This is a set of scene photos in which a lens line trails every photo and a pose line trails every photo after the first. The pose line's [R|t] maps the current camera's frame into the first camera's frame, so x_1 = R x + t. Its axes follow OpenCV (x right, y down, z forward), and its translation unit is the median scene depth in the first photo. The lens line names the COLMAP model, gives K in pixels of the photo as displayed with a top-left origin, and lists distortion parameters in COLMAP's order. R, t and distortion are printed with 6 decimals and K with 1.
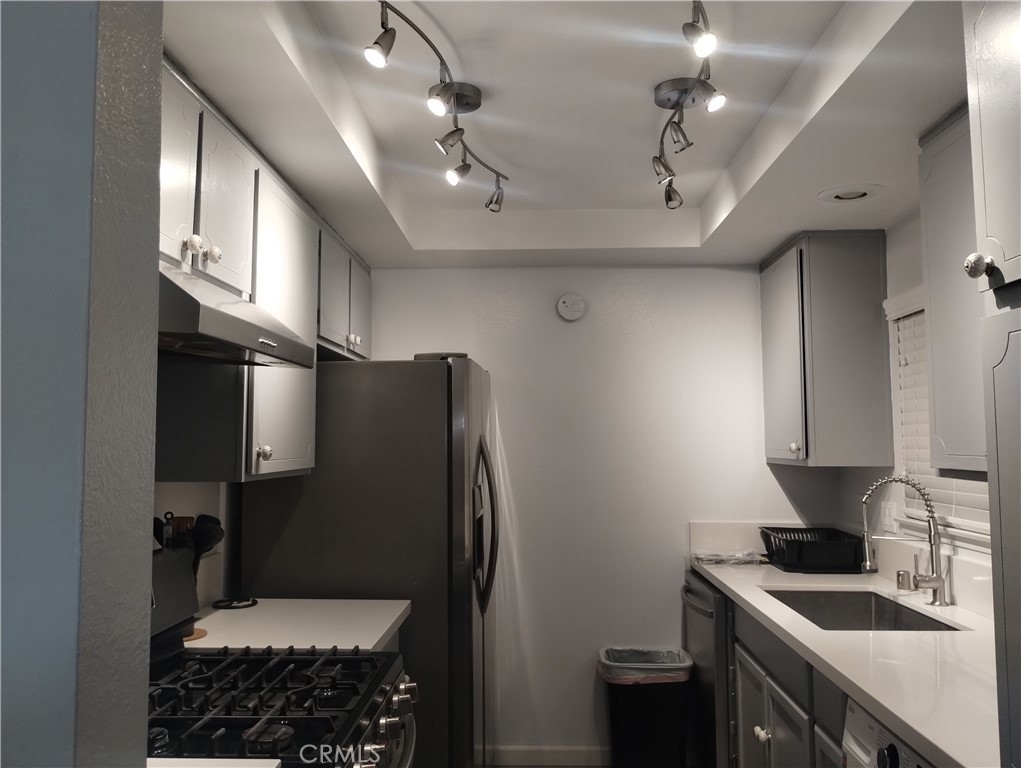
lens RADIAL K [[841.9, 0, 513.2], [0, 841.9, 375.7], [0, 0, 1]] dist [0.045551, -0.055048]
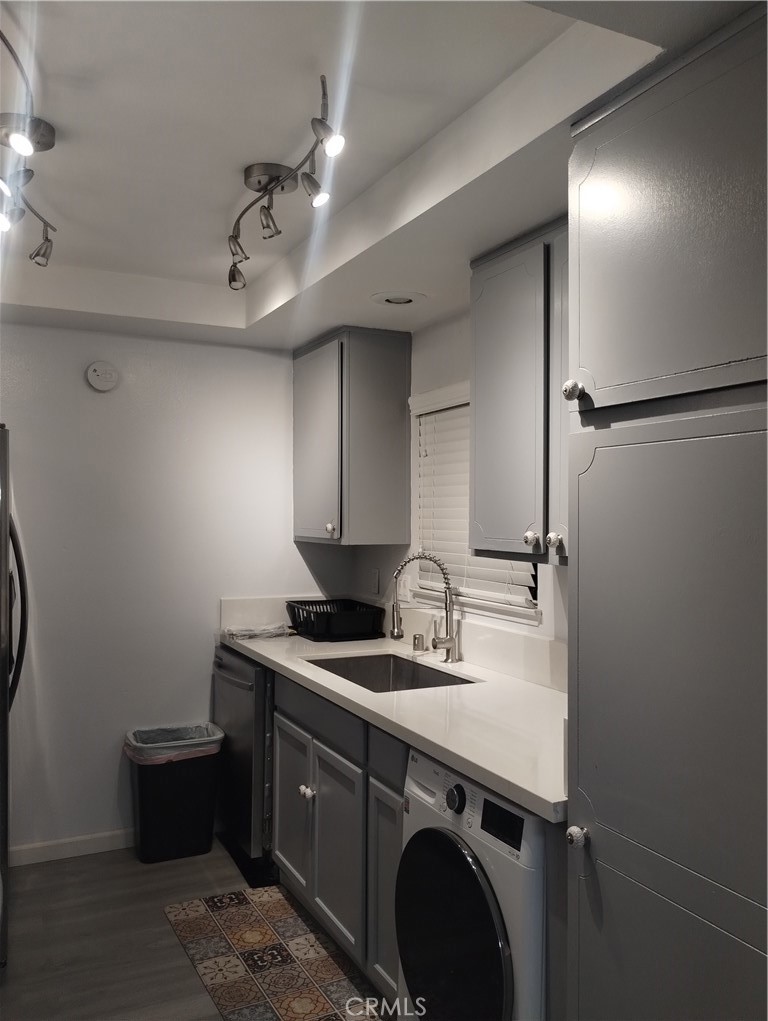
lens RADIAL K [[841.9, 0, 393.8], [0, 841.9, 507.0], [0, 0, 1]] dist [0.045551, -0.055048]
pose [[0.883109, 0.010949, 0.469041, -0.106860], [-0.044357, 0.997198, 0.060237, -0.010533], [-0.467067, -0.074001, 0.881120, 0.017311]]
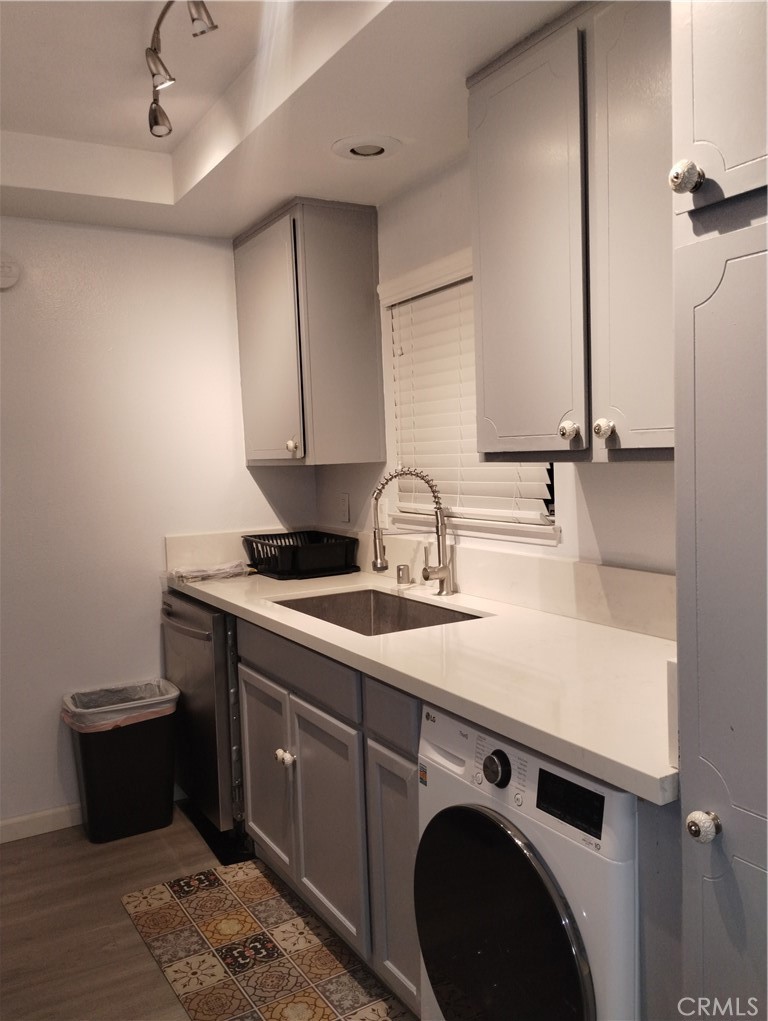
lens RADIAL K [[841.9, 0, 387.3], [0, 841.9, 514.2], [0, 0, 1]] dist [0.045551, -0.055048]
pose [[0.851130, -0.068088, 0.520521, -0.059759], [-0.006098, 0.990204, 0.139498, 0.033602], [-0.524920, -0.121905, 0.842376, 0.186186]]
